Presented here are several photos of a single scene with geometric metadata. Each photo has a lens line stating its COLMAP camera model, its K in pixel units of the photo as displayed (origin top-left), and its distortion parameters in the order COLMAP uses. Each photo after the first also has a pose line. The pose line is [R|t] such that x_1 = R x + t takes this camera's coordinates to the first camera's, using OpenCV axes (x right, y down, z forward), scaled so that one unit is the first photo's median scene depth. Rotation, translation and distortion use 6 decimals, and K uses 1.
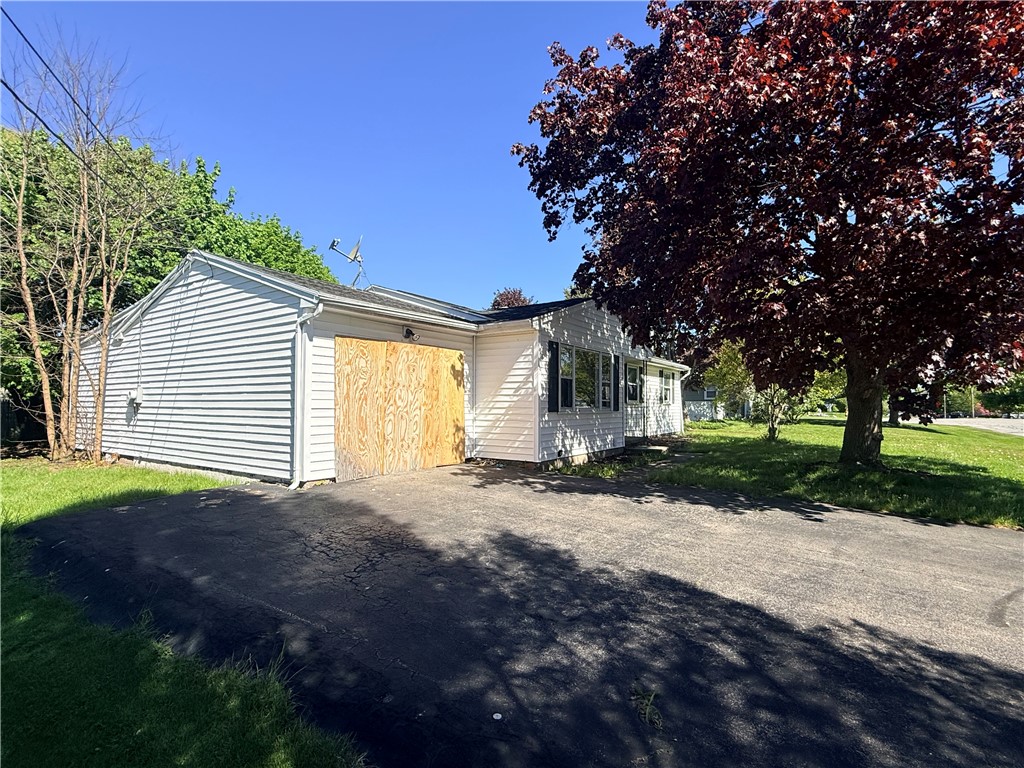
lens RADIAL K [[513.1, 0, 512.0], [0, 513.1, 384.0], [0, 0, 1]] dist [0.001055, 0.000689]
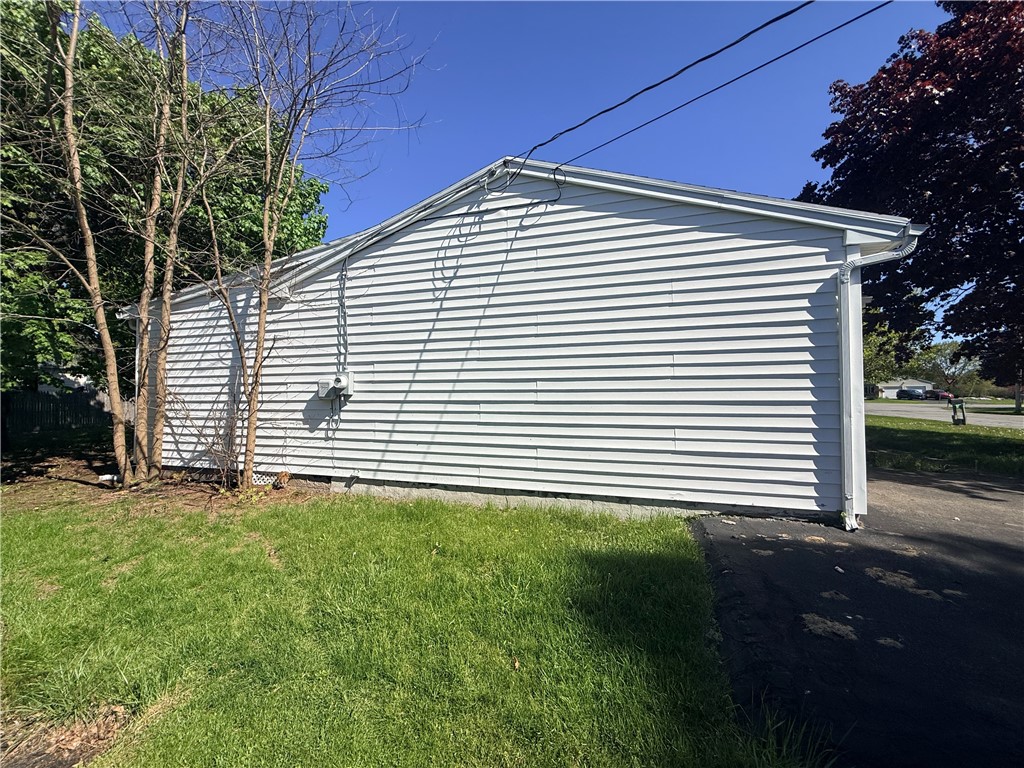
lens RADIAL K [[406.2, 0, 512.0], [0, 406.2, 384.0], [0, 0, 1]] dist [-0.002703, 0.000389]
pose [[0.957150, 0.000595, 0.289593, -0.694858], [-0.005406, 0.999860, 0.015812, 0.014126], [-0.289543, -0.016700, 0.957019, 0.459751]]
